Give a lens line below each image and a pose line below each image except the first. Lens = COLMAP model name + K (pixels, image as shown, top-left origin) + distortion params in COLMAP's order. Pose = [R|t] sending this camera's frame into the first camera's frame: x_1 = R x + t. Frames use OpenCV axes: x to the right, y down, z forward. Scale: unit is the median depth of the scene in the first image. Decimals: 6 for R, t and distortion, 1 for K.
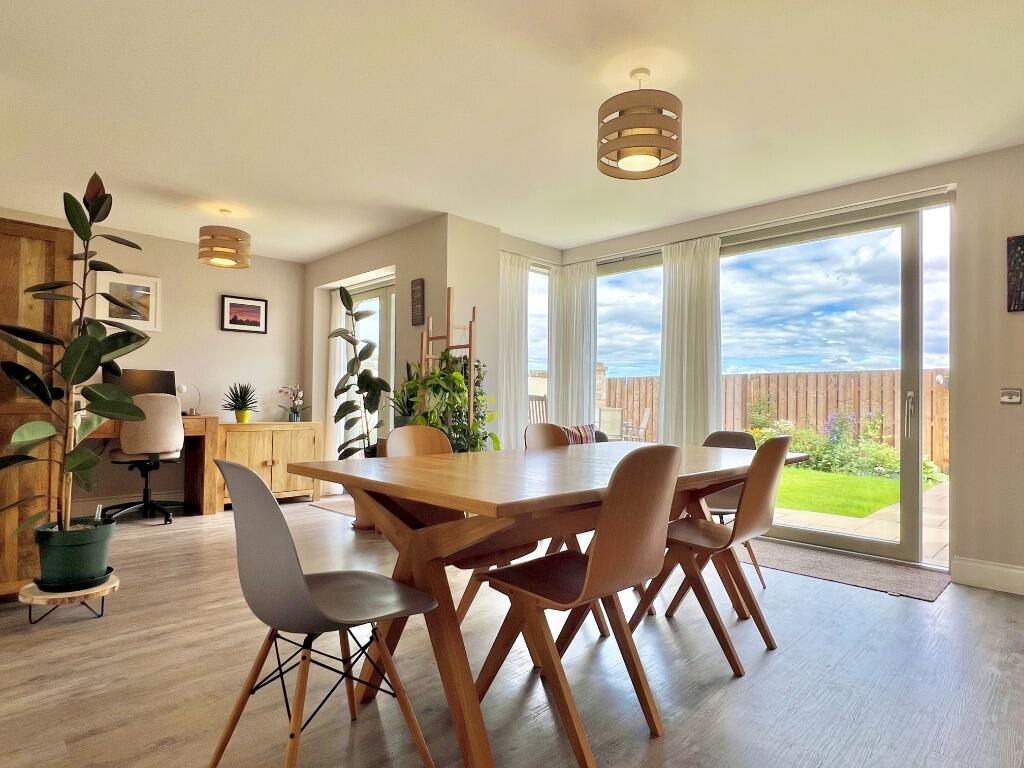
lens RADIAL K [[585.6, 0, 511.8], [0, 585.6, 387.6], [0, 0, 1]] dist [-0.001371, 0.000642]
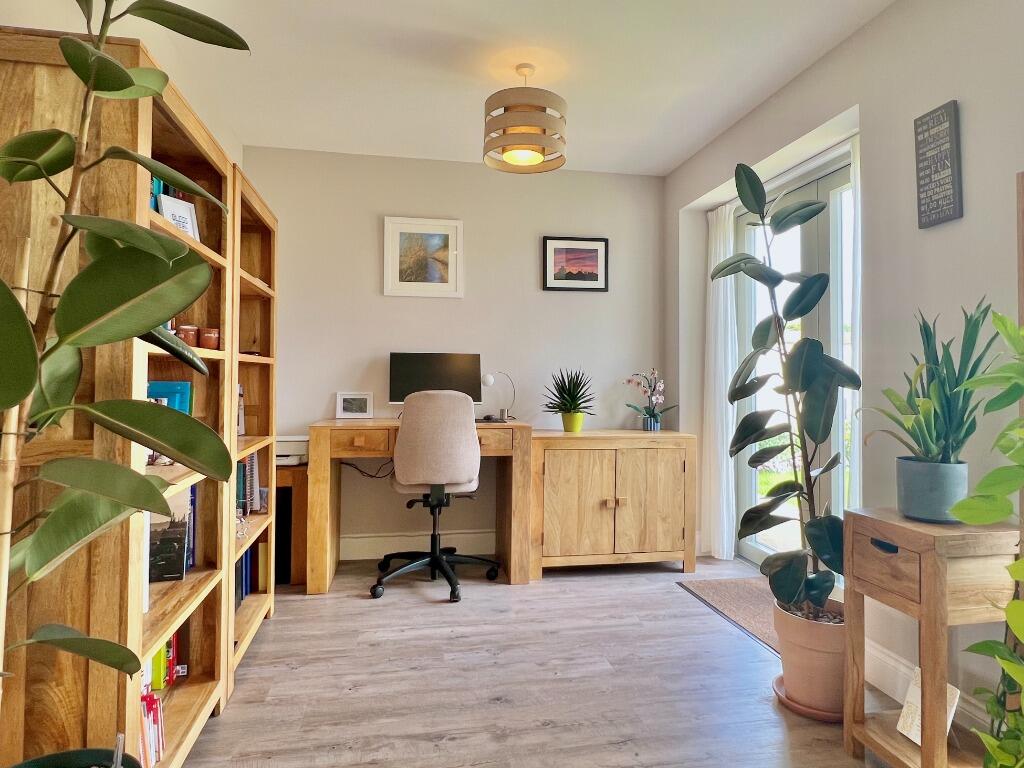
lens RADIAL K [[585.6, 0, 513.6], [0, 585.6, 372.9], [0, 0, 1]] dist [-0.001371, 0.000642]
pose [[0.826218, -0.008656, -0.563283, -0.162789], [0.017112, 0.999806, 0.009736, -0.012252], [0.563090, -0.017683, 0.826206, 0.464738]]
